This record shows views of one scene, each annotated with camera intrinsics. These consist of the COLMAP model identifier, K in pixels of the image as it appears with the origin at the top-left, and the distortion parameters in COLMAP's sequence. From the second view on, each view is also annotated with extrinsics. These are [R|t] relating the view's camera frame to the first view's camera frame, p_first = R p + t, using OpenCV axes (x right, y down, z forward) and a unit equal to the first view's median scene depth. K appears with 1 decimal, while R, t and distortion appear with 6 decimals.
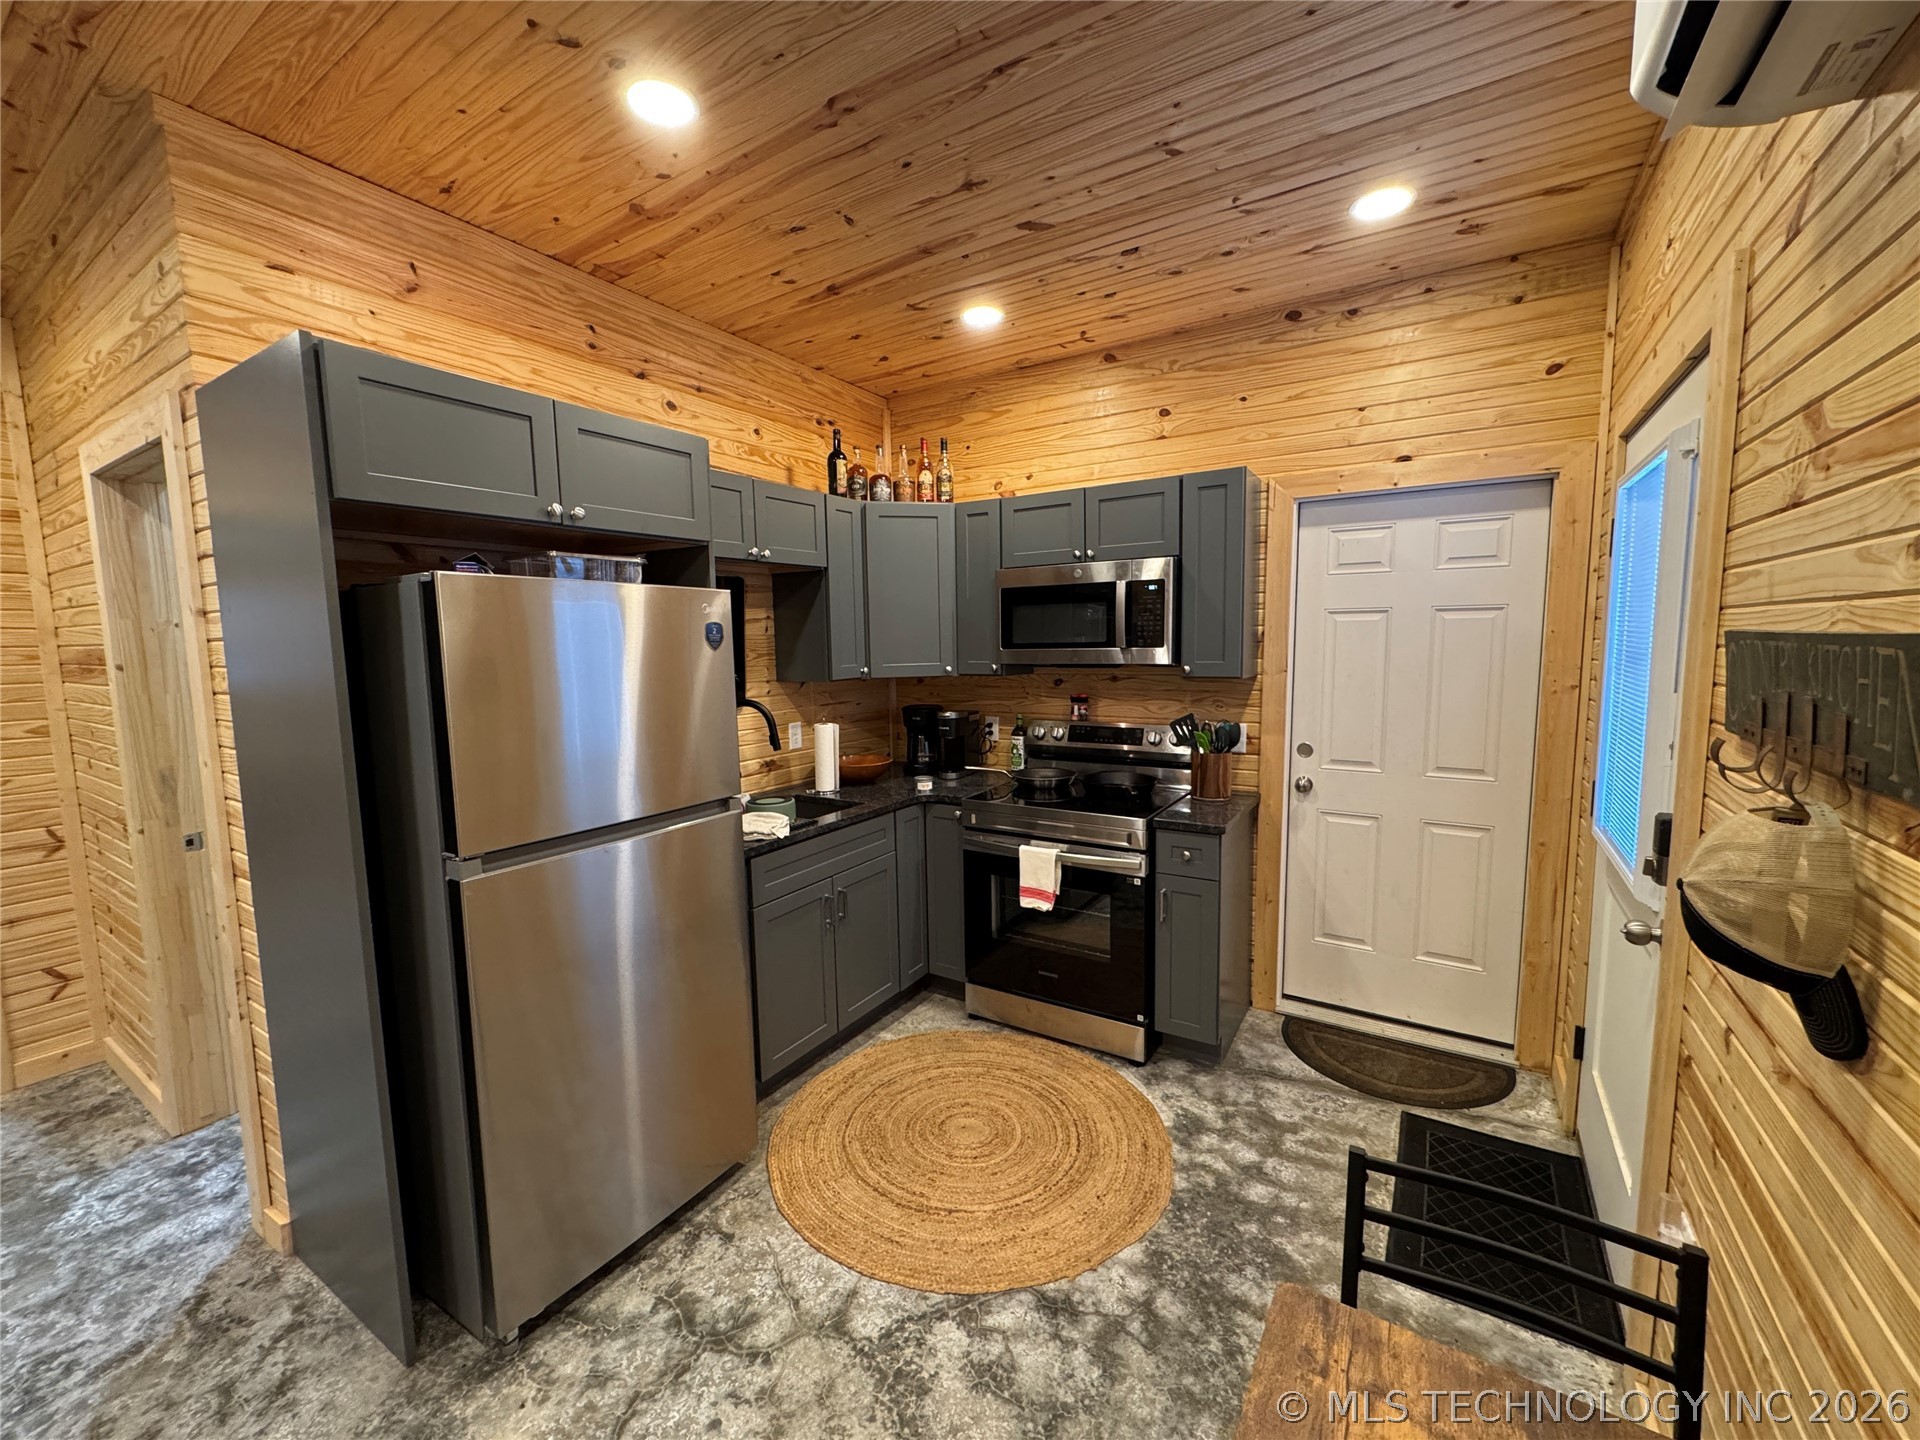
lens RADIAL K [[767.0, 0, 959.5], [0, 767.0, 718.1], [0, 0, 1]] dist [-0.002810, 0.000491]
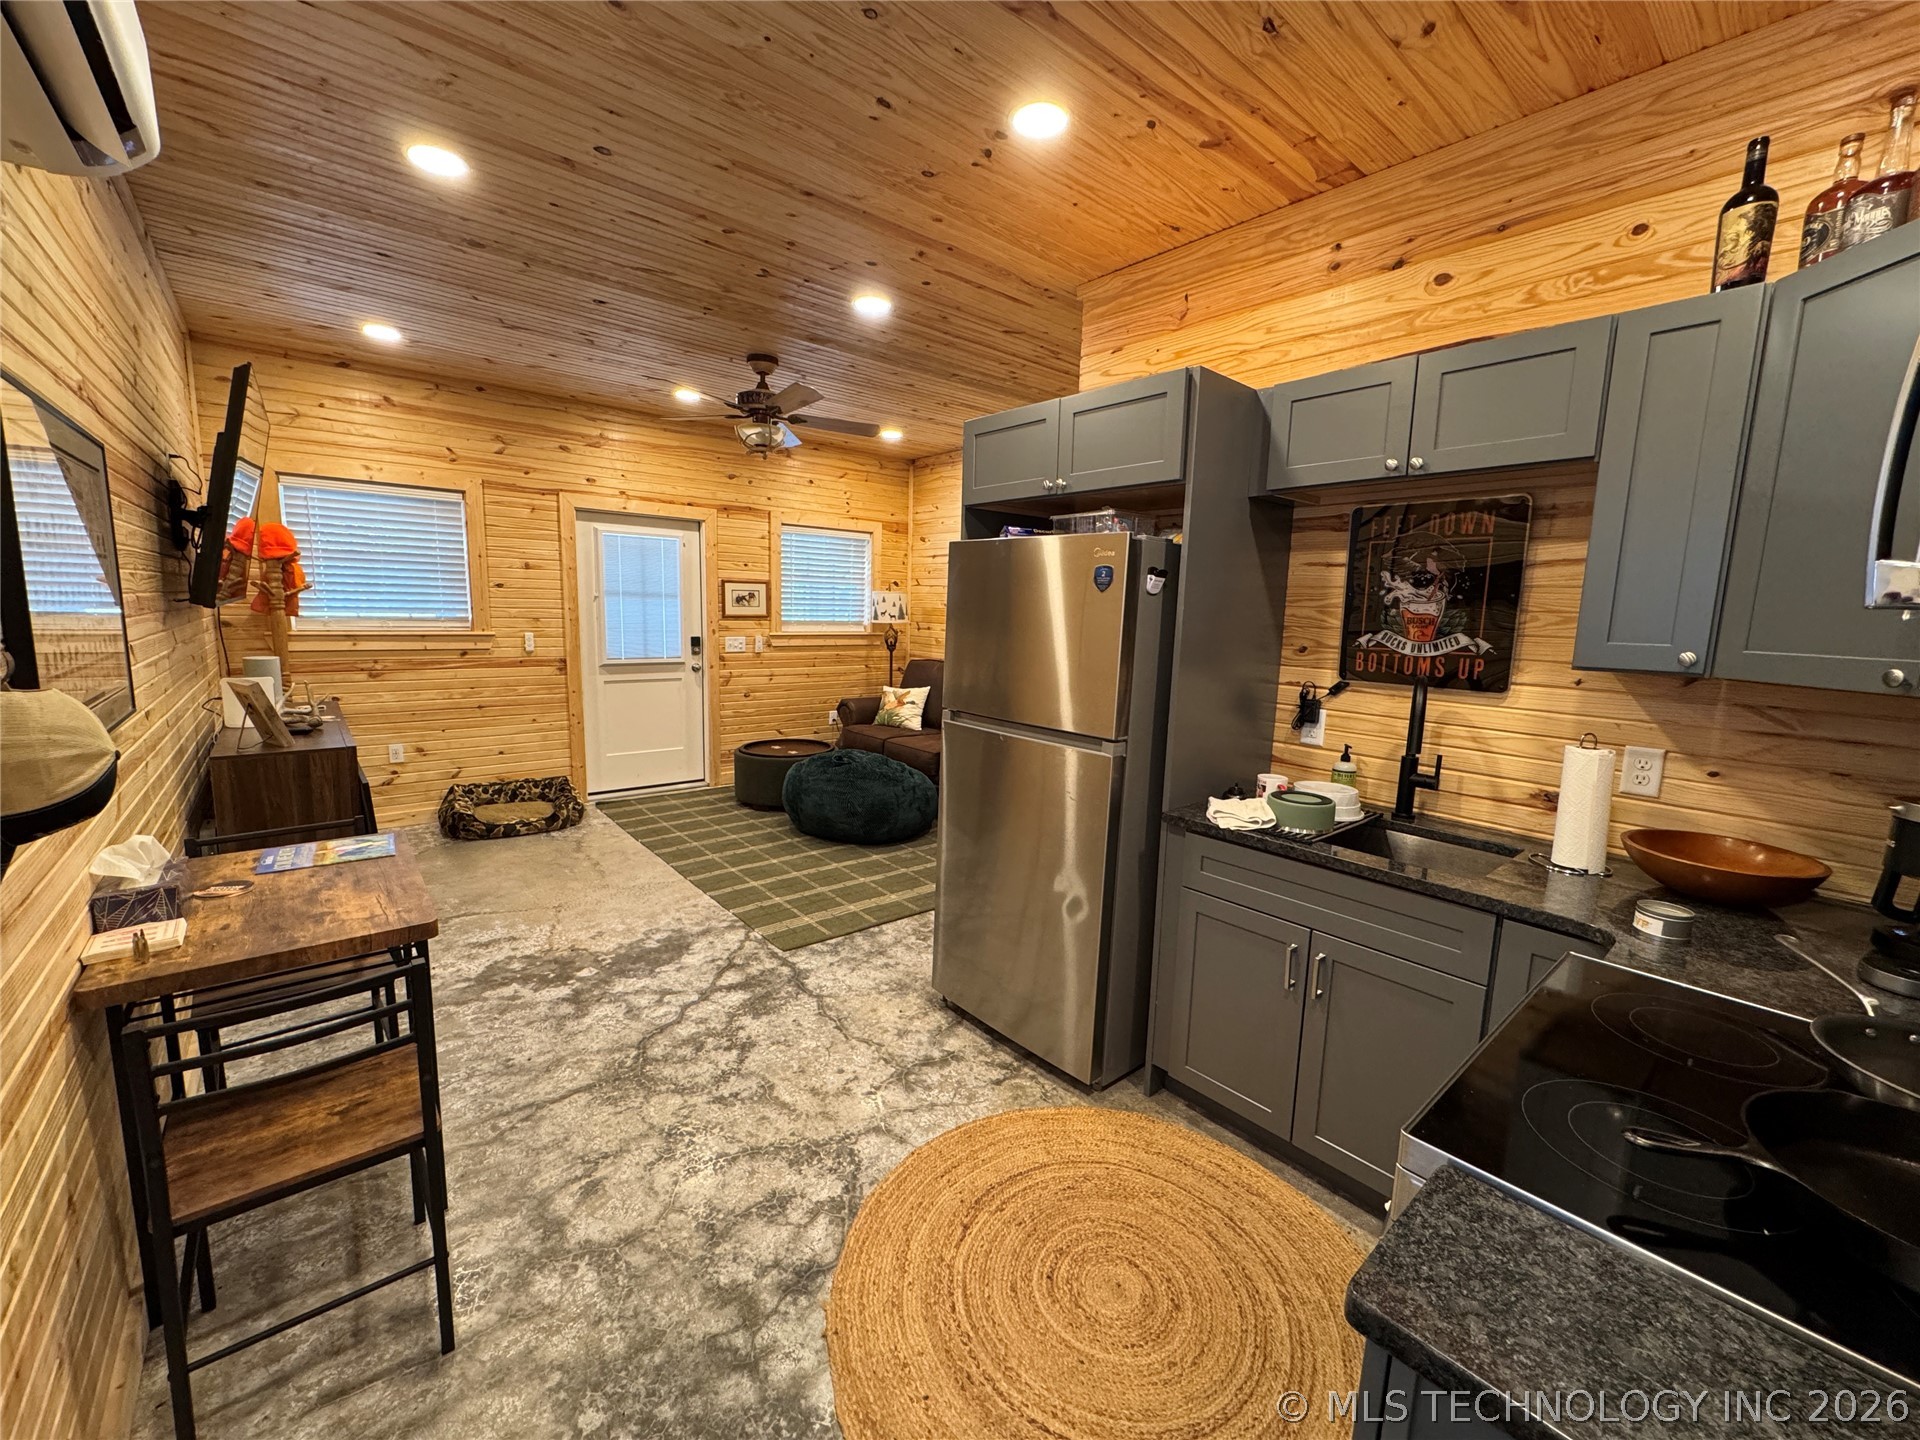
lens RADIAL K [[767.0, 0, 957.8], [0, 767.0, 716.7], [0, 0, 1]] dist [-0.002810, 0.000491]
pose [[-0.299856, 0.144973, -0.942905, 0.563747], [-0.123326, 0.974201, 0.189004, -0.073968], [0.945980, 0.172959, -0.274241, 0.860689]]
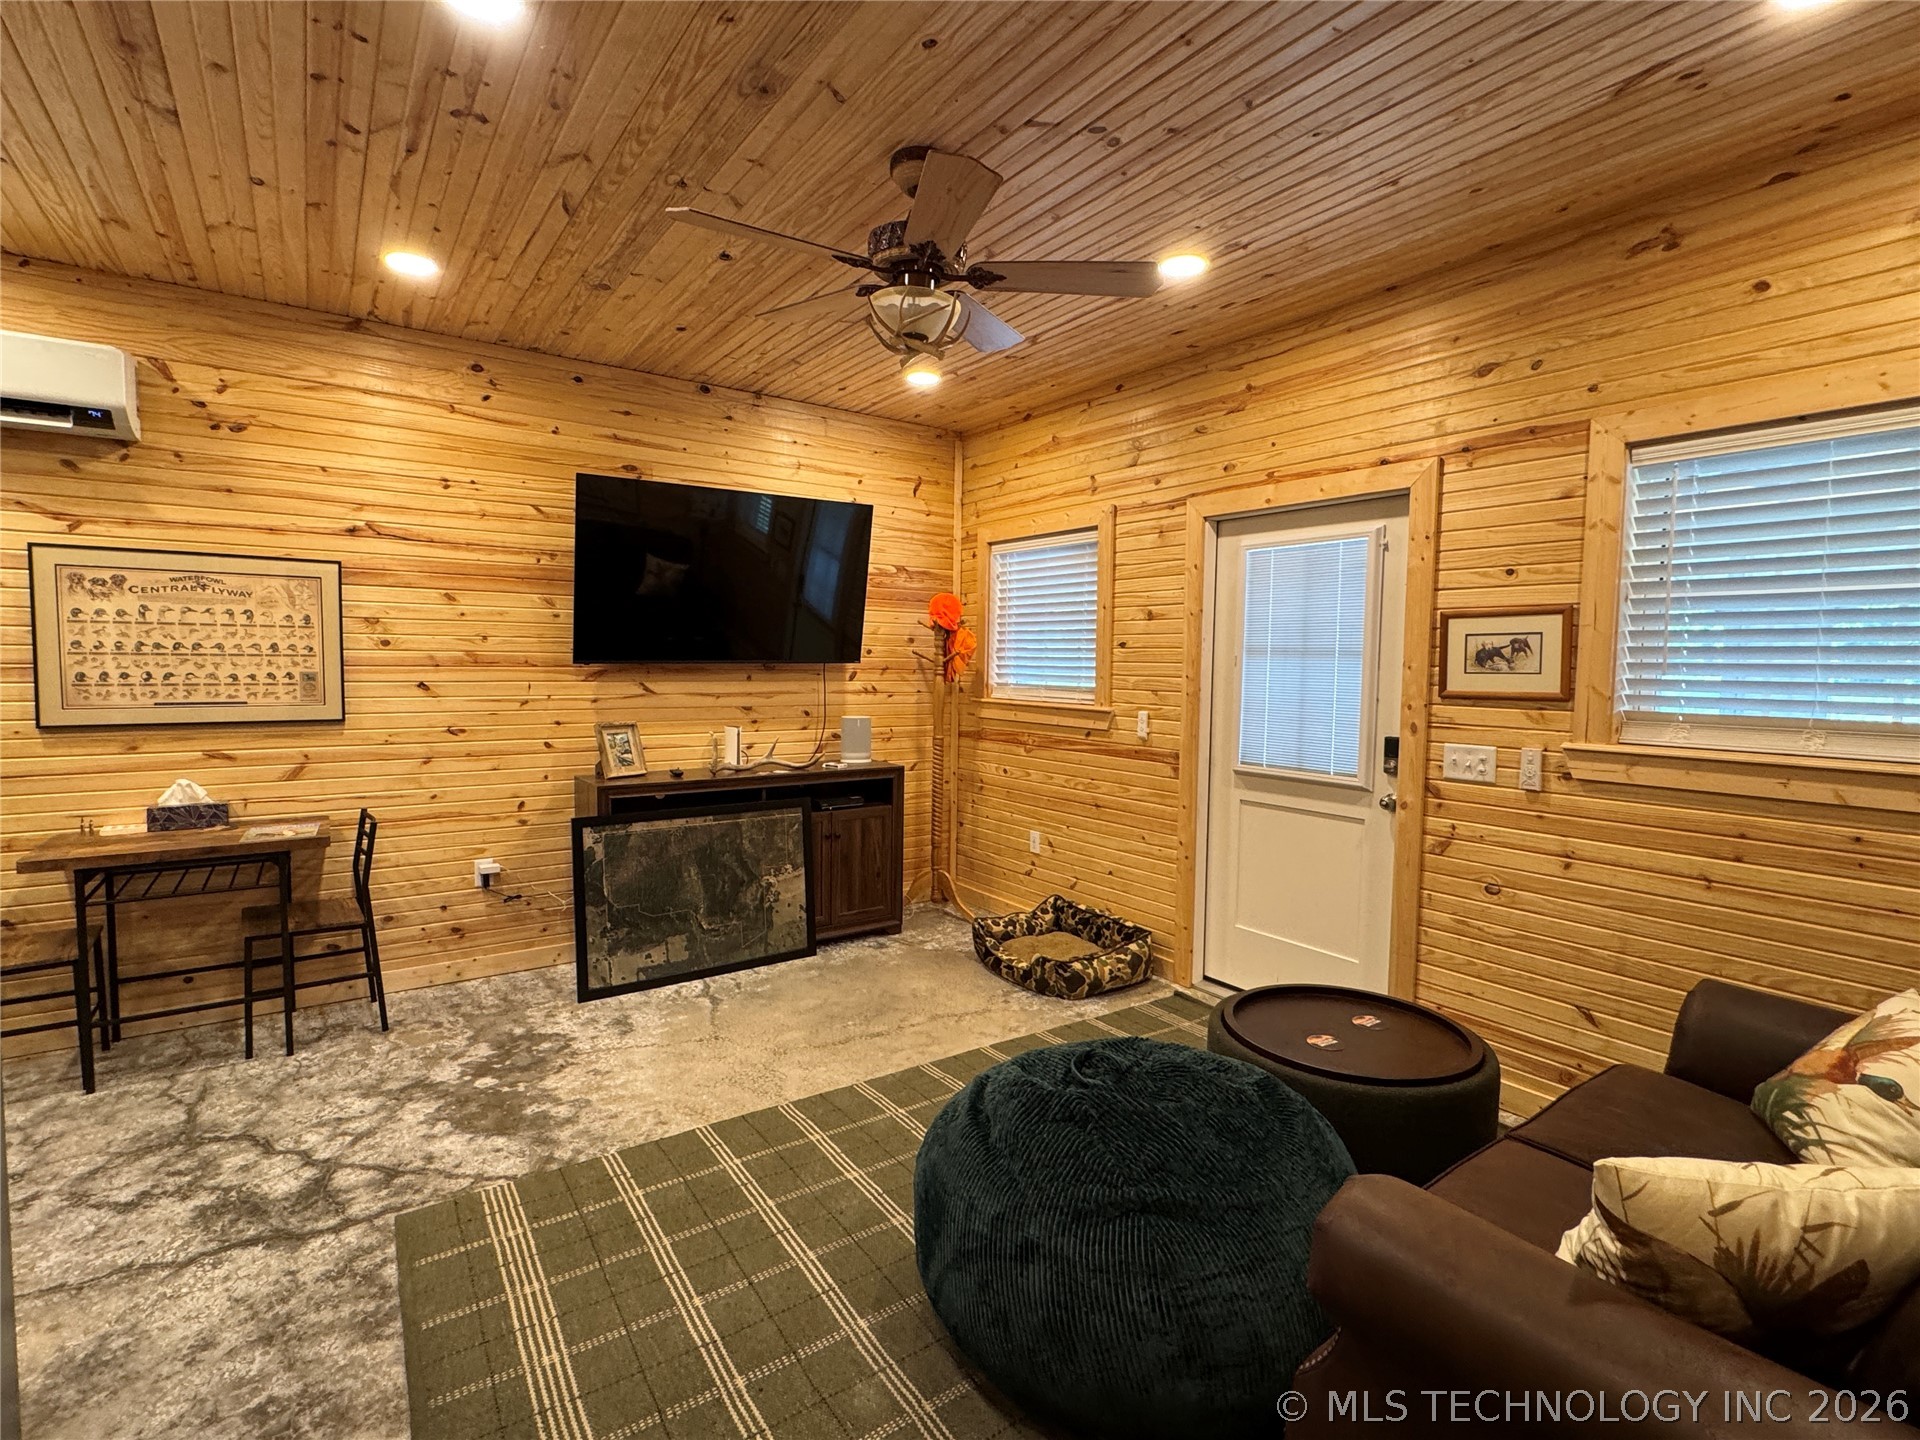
lens RADIAL K [[911.8, 0, 959.4], [0, 911.8, 717.0], [0, 0, 1]] dist [0.000416, -0.000781]
pose [[-0.924966, -0.019435, 0.379552, -1.230174], [0.041590, 0.987517, 0.151920, -0.027607], [-0.377767, 0.156306, -0.912612, 0.845720]]
